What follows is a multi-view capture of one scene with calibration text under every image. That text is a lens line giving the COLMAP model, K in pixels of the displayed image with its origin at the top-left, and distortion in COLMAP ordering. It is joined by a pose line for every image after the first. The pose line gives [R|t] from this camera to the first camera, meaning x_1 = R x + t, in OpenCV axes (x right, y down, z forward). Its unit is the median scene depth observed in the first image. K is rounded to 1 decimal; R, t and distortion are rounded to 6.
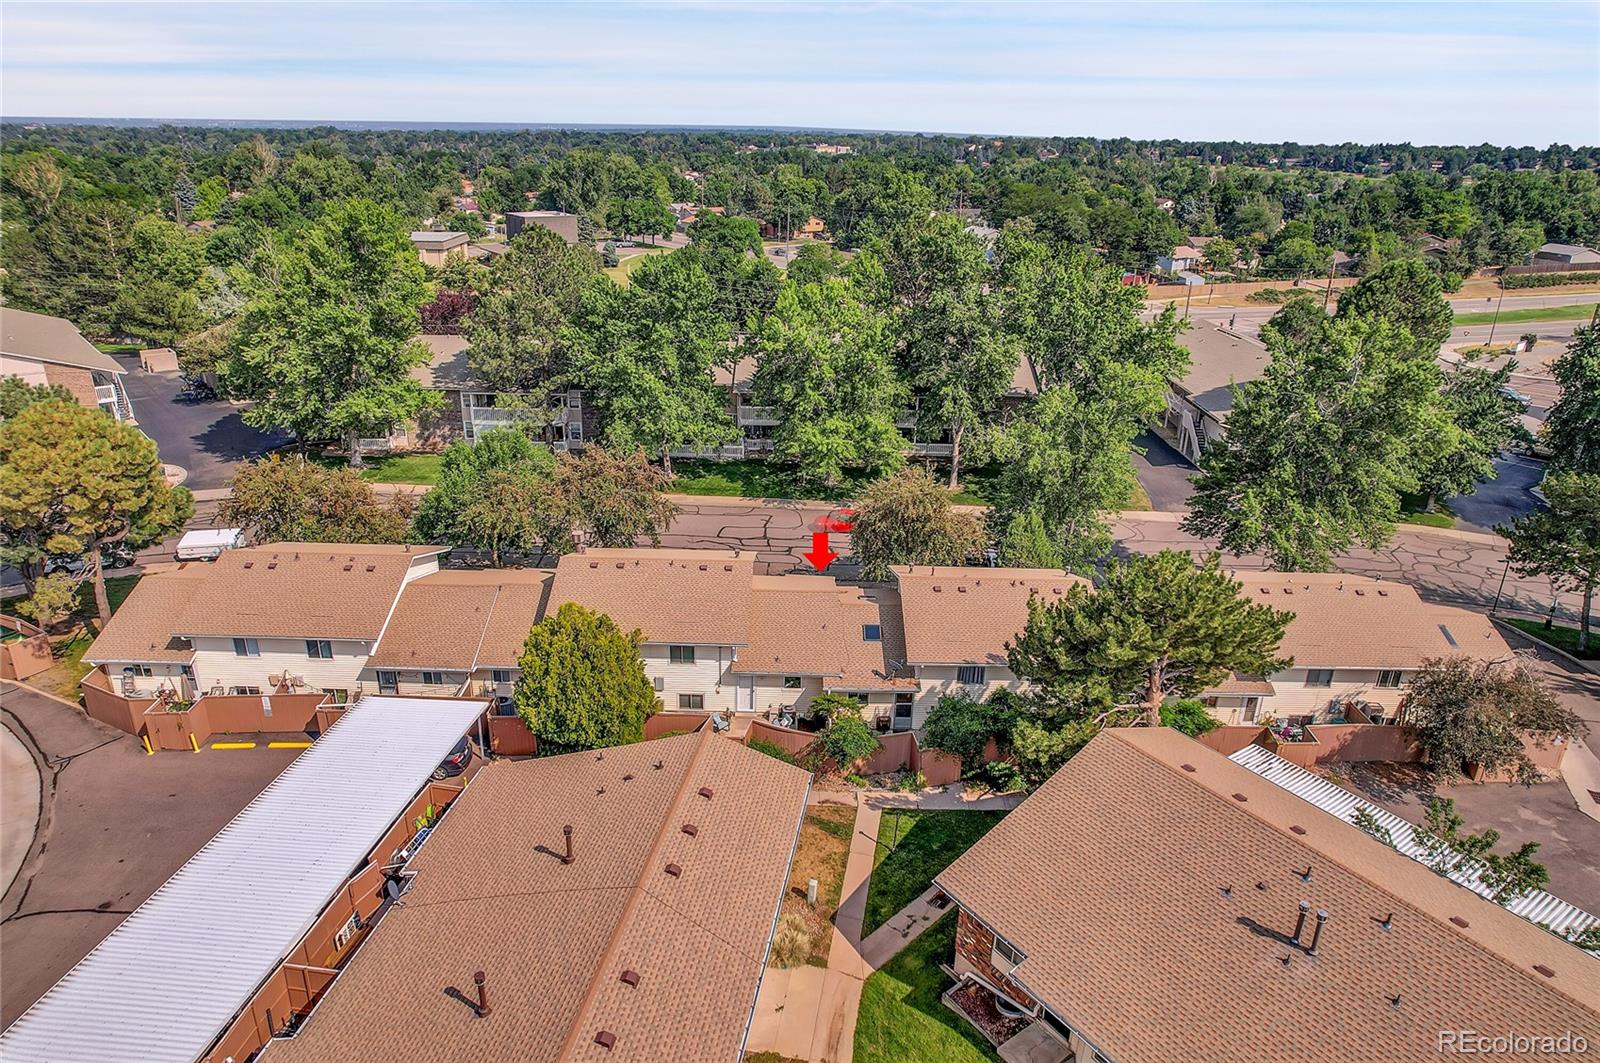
lens RADIAL K [[1026.1, 0, 800.0], [0, 1026.1, 531.5], [0, 0, 1]] dist [-0.063524, 0.057536]
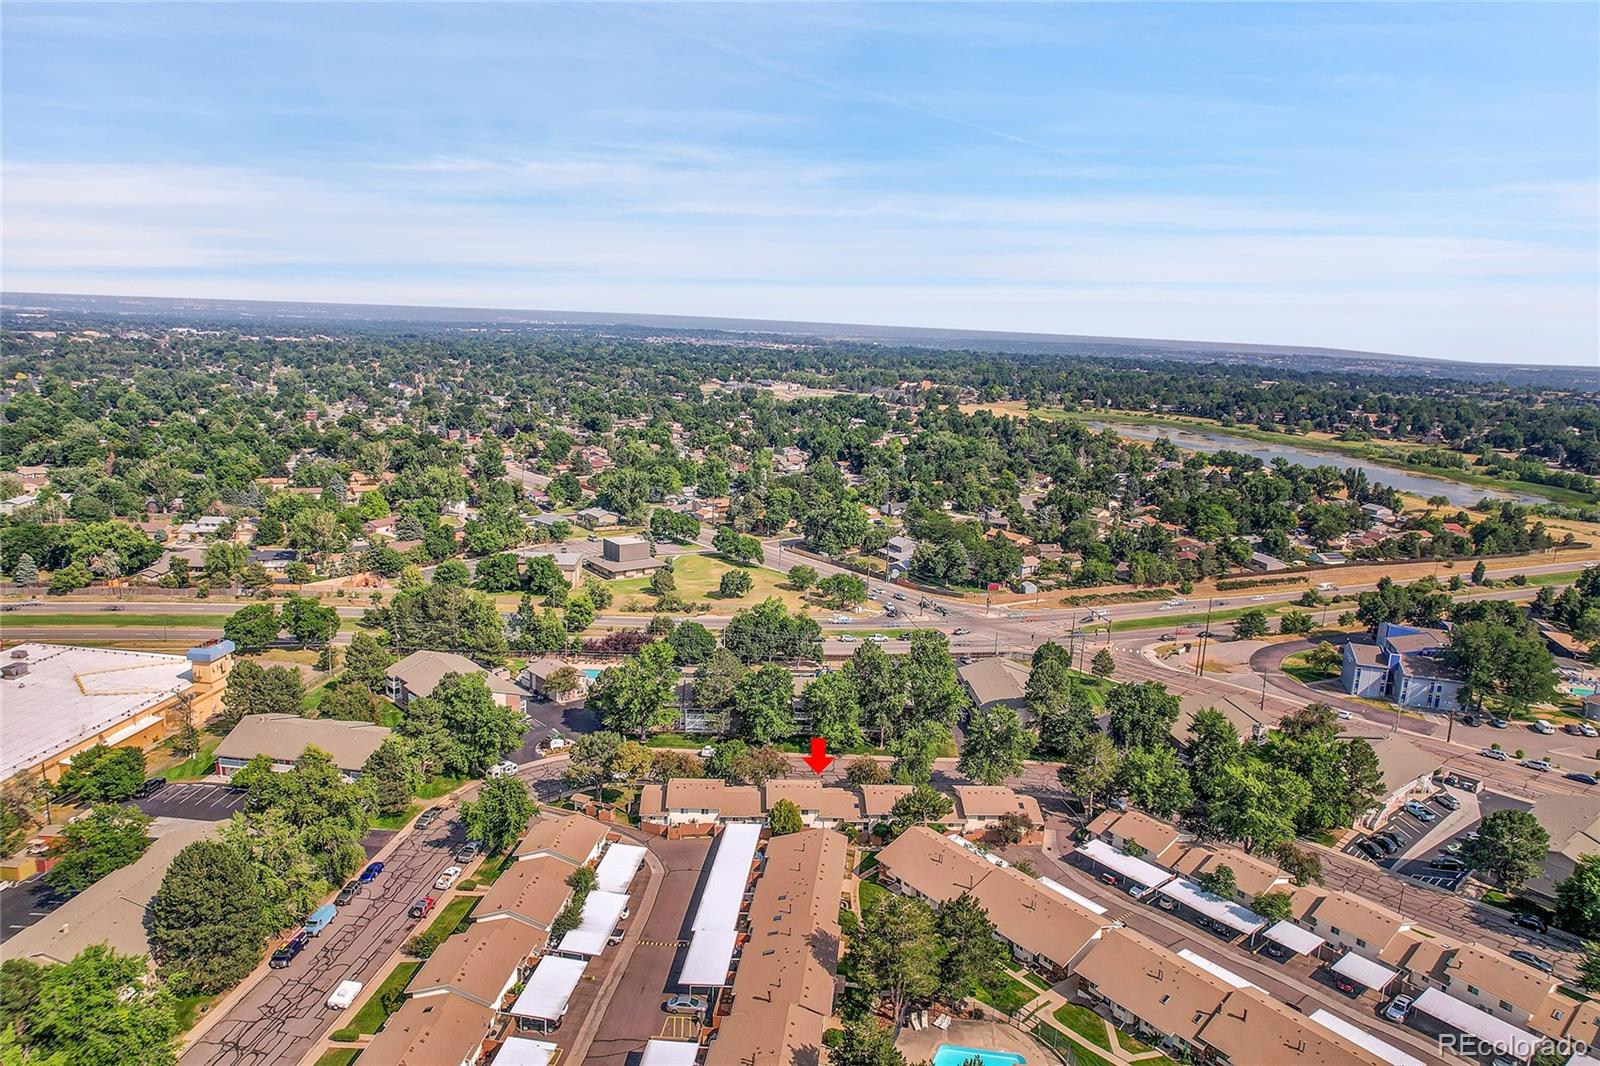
lens RADIAL K [[1026.1, 0, 800.0], [0, 1026.1, 533.0], [0, 0, 1]] dist [-0.063524, 0.057536]
pose [[0.998340, 0.009505, 0.056800, -0.338235], [0.000222, 0.985643, -0.168840, -0.237281], [-0.057589, 0.168573, 0.984005, -2.649463]]
